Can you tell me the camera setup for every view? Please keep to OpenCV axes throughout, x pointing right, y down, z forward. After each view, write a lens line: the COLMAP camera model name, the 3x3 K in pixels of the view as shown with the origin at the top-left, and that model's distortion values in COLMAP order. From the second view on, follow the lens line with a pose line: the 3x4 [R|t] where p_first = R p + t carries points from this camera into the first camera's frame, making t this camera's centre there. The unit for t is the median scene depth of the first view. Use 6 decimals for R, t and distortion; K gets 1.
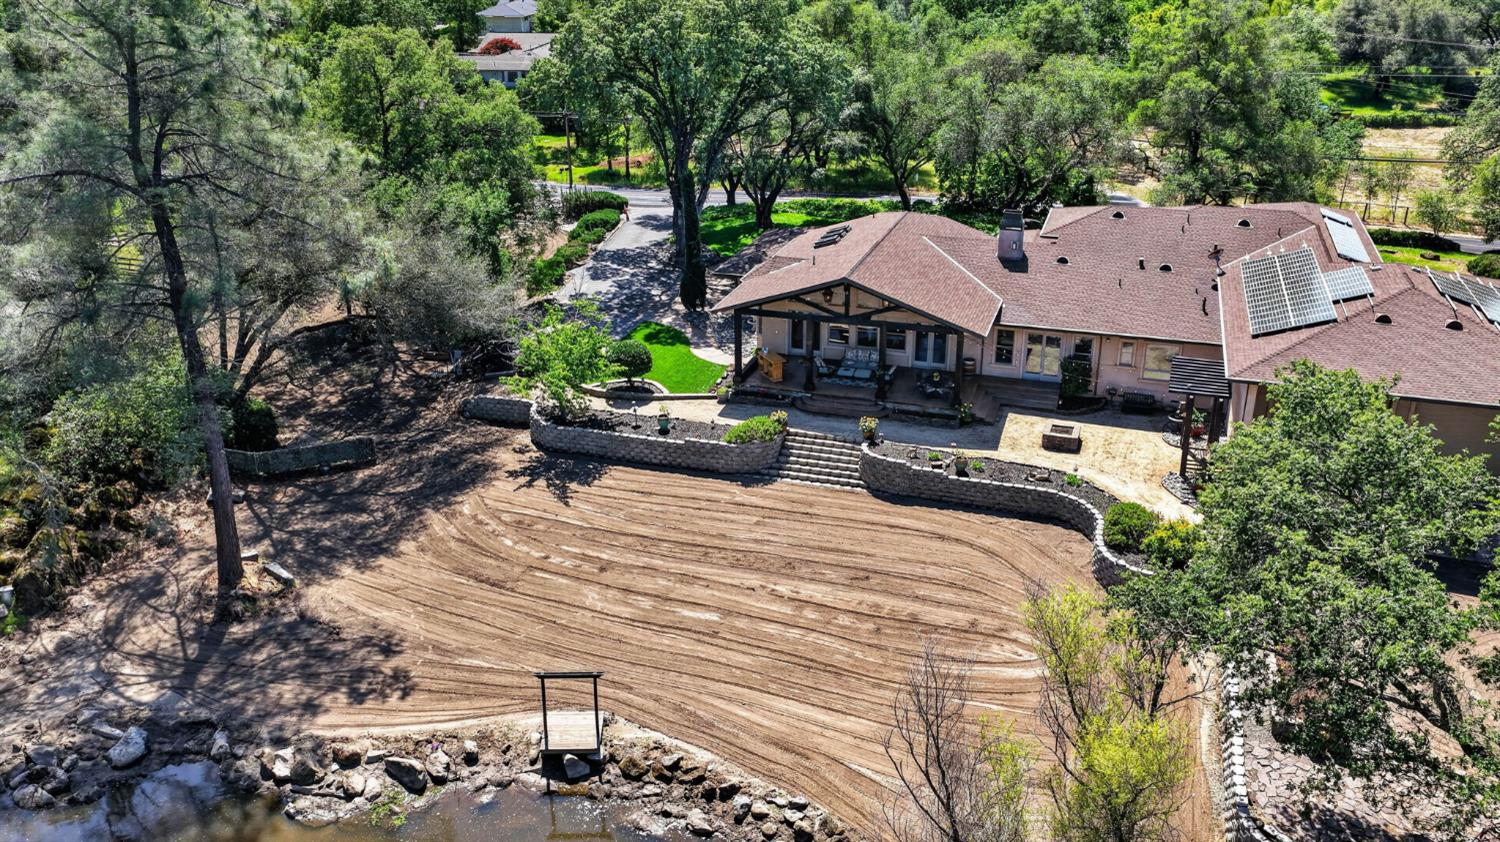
lens RADIAL K [[1255.2, 0, 750.0], [0, 1255.2, 421.0], [0, 0, 1]] dist [0.004451, -0.033749]
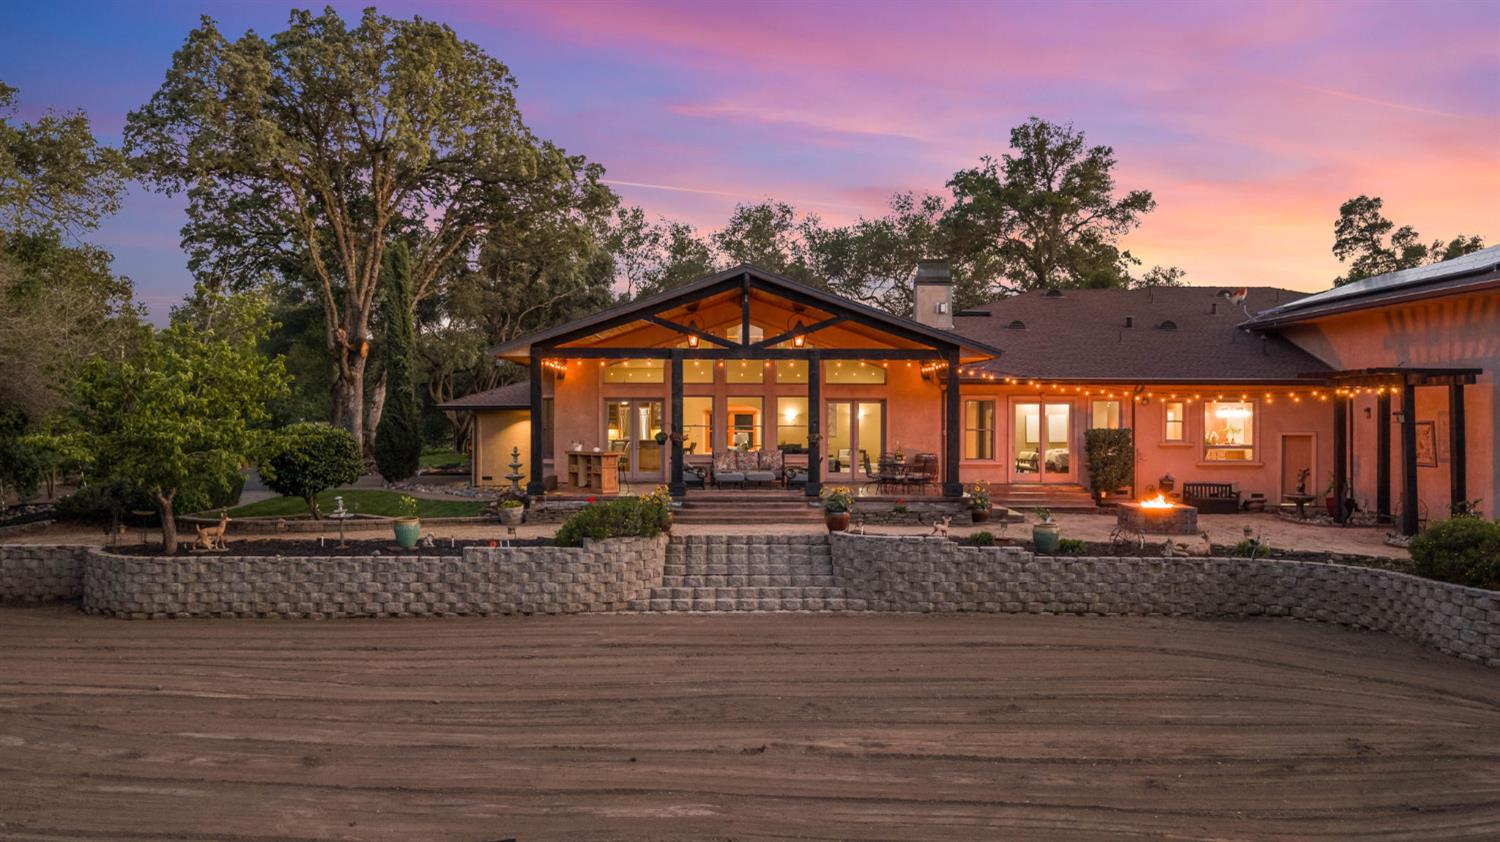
lens RADIAL K [[1255.2, 0, 750.0], [0, 1255.2, 421.0], [0, 0, 1]] dist [0.004451, -0.033749]
pose [[0.948423, -0.002378, 0.316997, -0.115381], [0.121853, 0.925881, -0.357625, 0.174647], [-0.292652, 0.377807, 0.878417, 0.642855]]
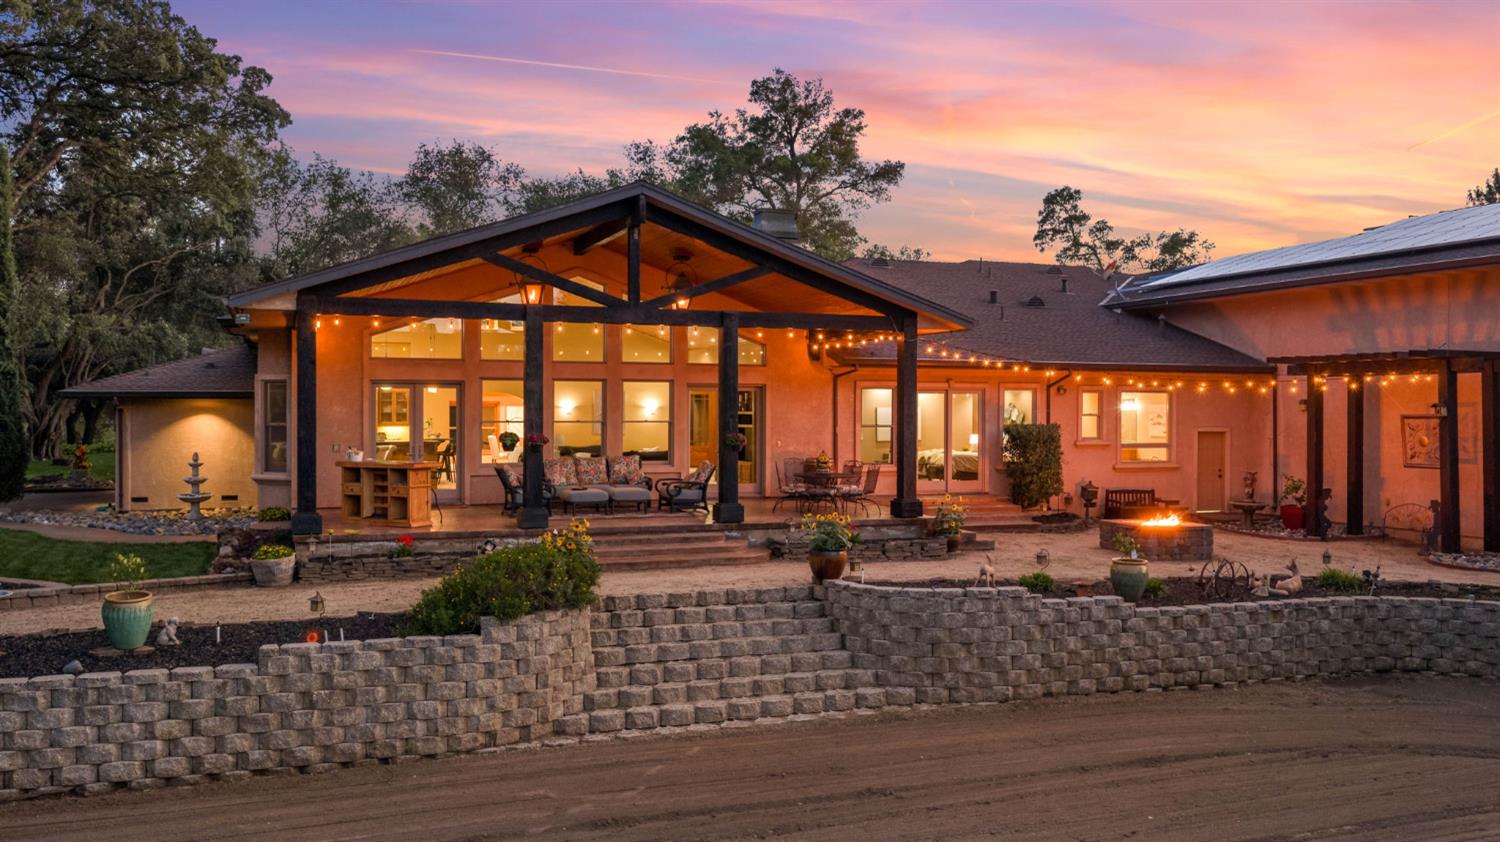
lens RADIAL K [[1255.2, 0, 750.0], [0, 1255.2, 421.0], [0, 0, 1]] dist [0.004451, -0.033749]
pose [[0.785022, -0.005198, 0.619446, -0.152631], [0.235659, 0.927286, -0.290869, 0.079605], [-0.572892, 0.374317, 0.729165, 0.875877]]
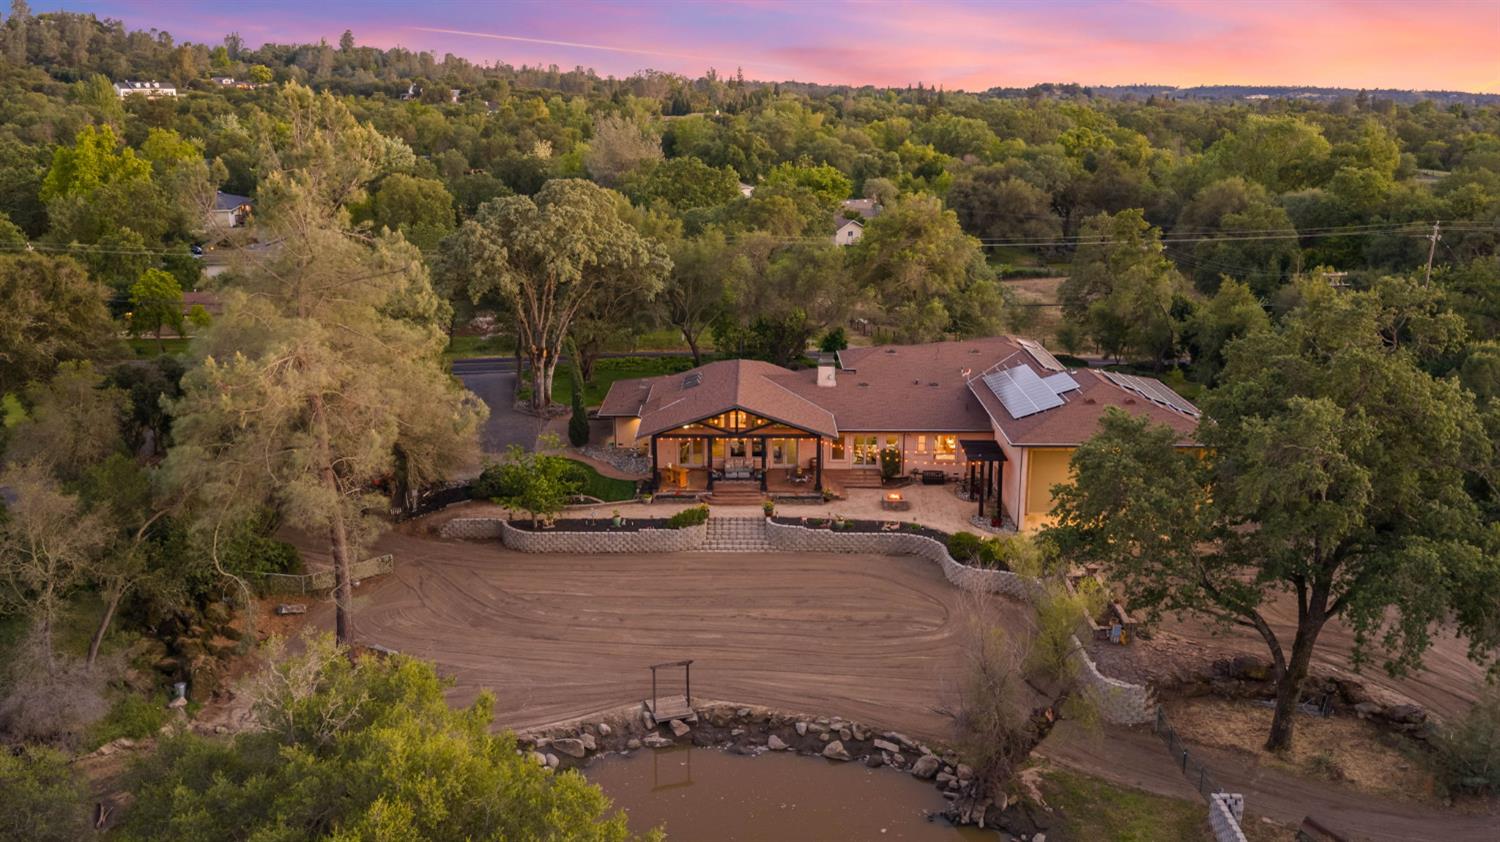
lens RADIAL K [[1255.2, 0, 750.0], [0, 1255.2, 421.0], [0, 0, 1]] dist [0.004451, -0.033749]
pose [[0.954008, -0.077518, 0.289585, -0.375405], [0.115909, 0.986244, -0.117845, 0.084153], [-0.276467, 0.145991, 0.949870, -0.390827]]
